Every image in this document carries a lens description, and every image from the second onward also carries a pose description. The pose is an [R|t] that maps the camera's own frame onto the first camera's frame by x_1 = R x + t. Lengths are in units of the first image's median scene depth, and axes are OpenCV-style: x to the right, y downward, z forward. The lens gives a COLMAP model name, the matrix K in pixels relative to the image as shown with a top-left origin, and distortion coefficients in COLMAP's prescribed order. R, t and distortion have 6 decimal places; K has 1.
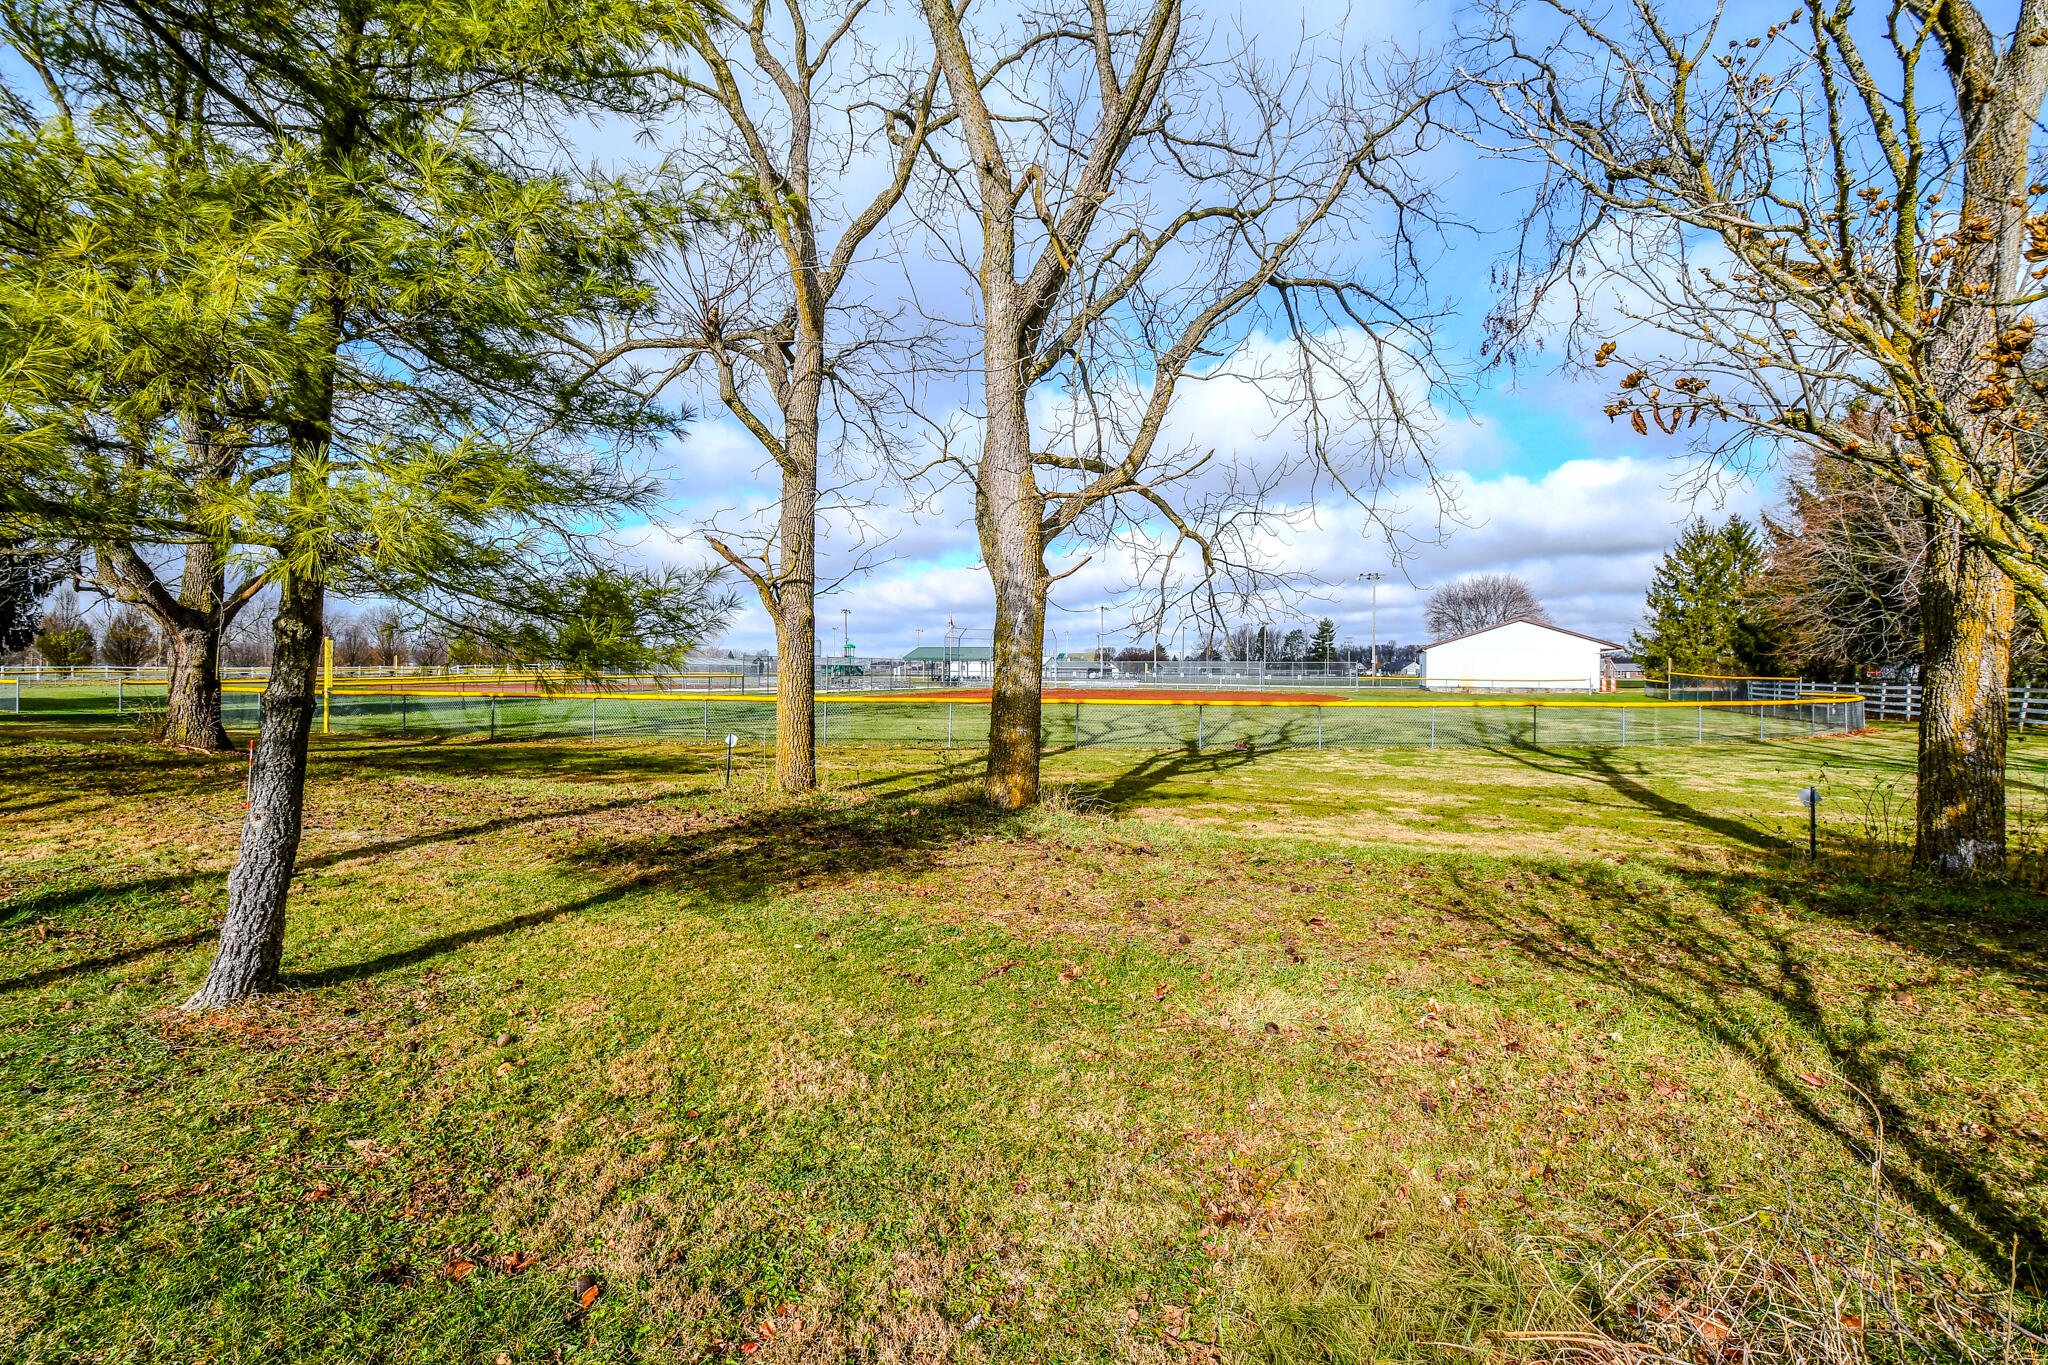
lens RADIAL K [[860.8, 0, 1024.0], [0, 860.8, 682.5], [0, 0, 1]] dist [0.001308, -0.020049]
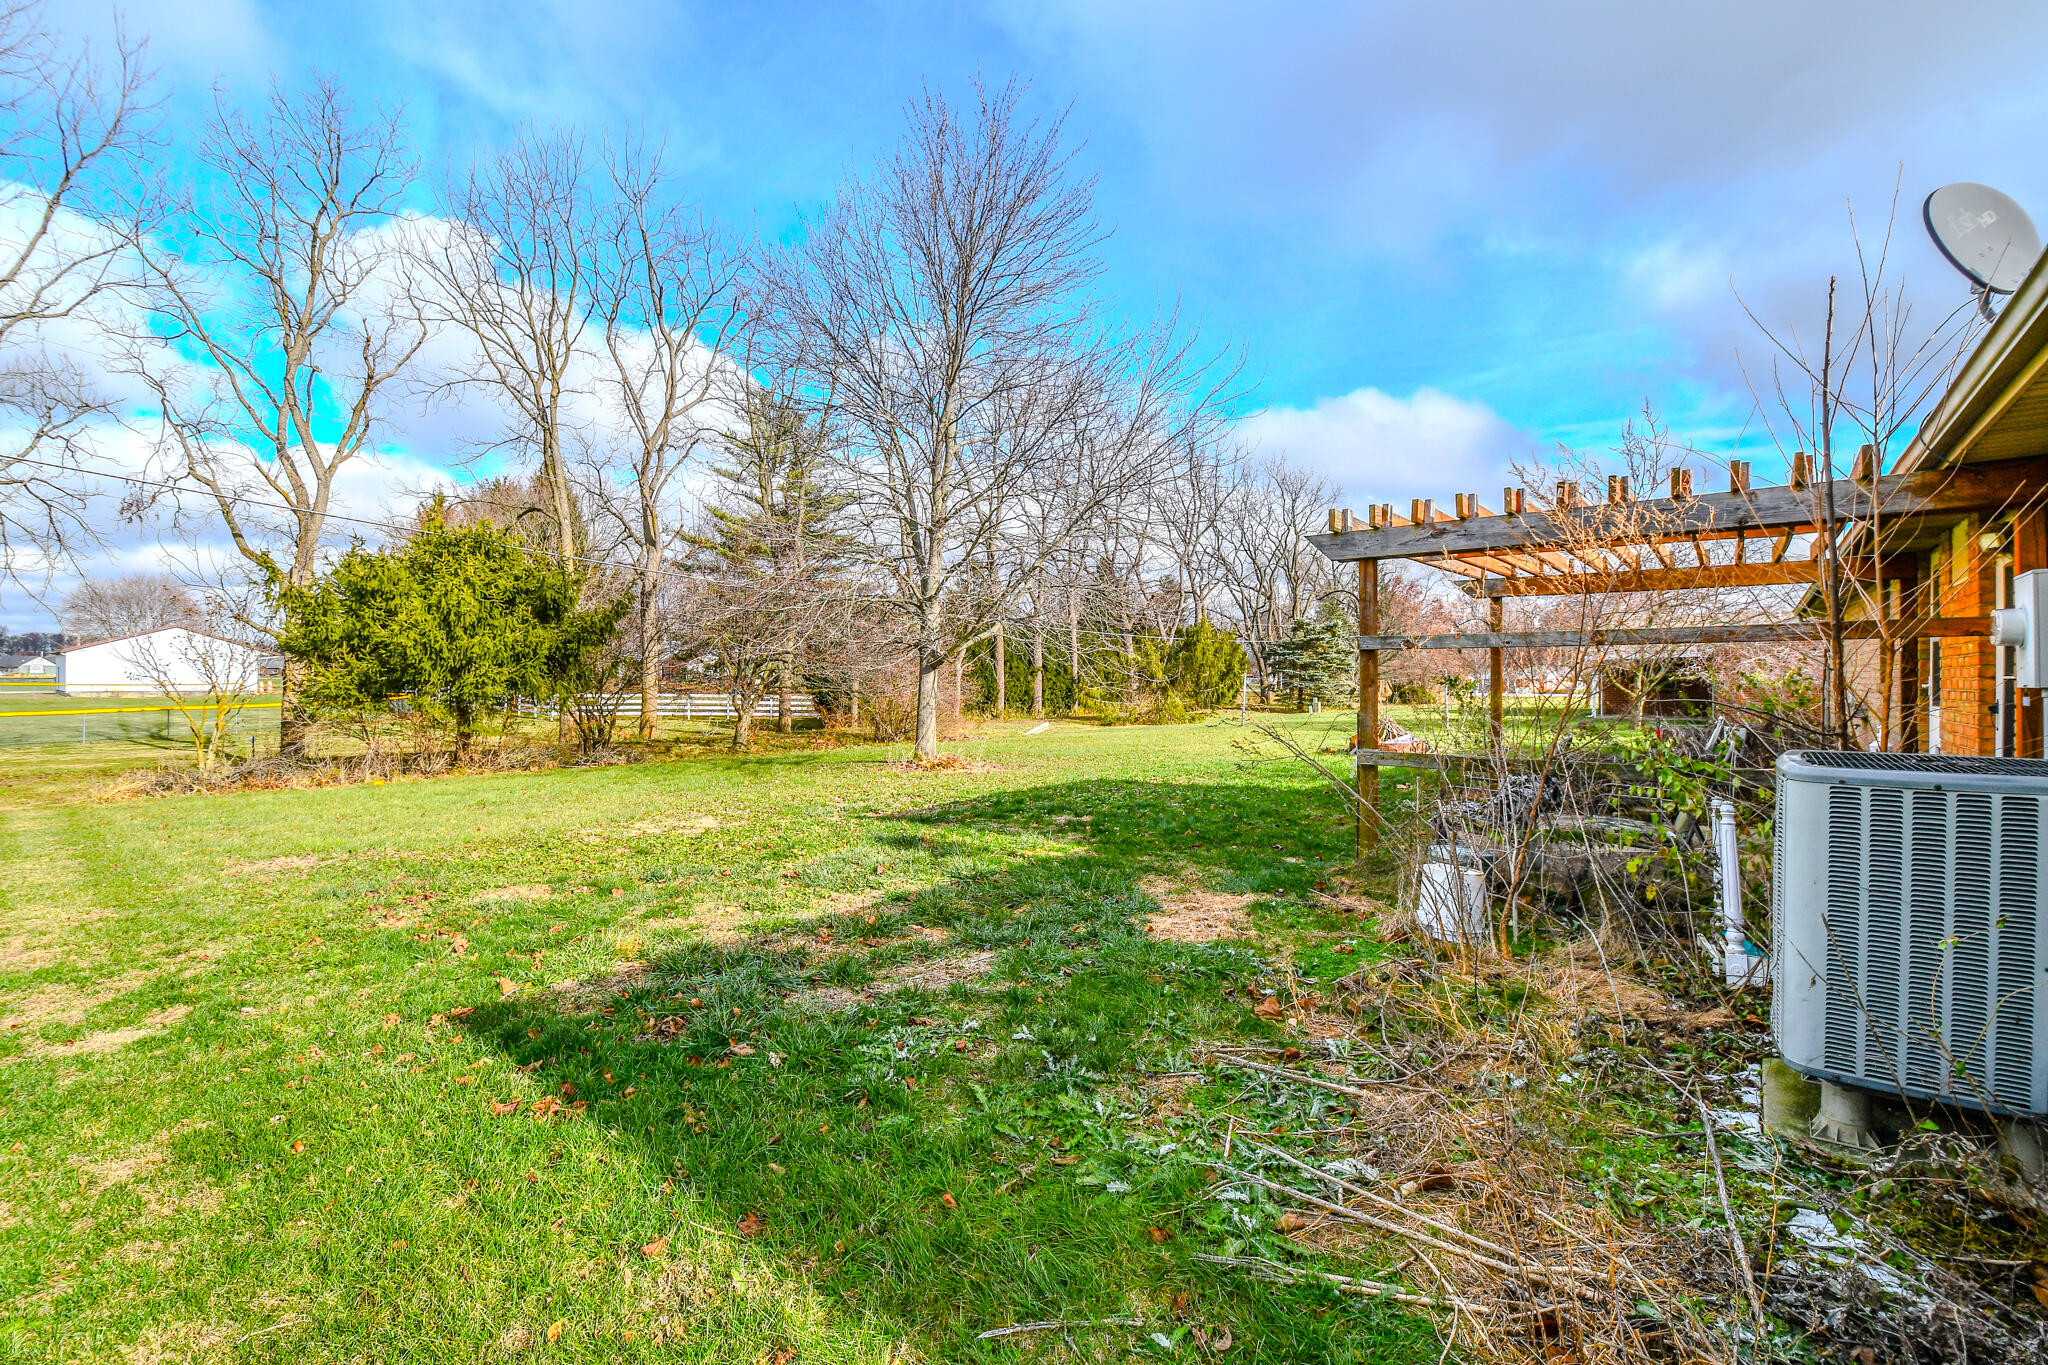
lens RADIAL K [[891.2, 0, 1009.7], [0, 891.2, 675.8], [0, 0, 1]] dist [0.016302, -0.023413]
pose [[0.302155, -0.006386, 0.953237, -0.132236], [0.007830, 0.999960, 0.004217, -0.008966], [-0.953227, 0.006190, 0.302194, -0.263137]]
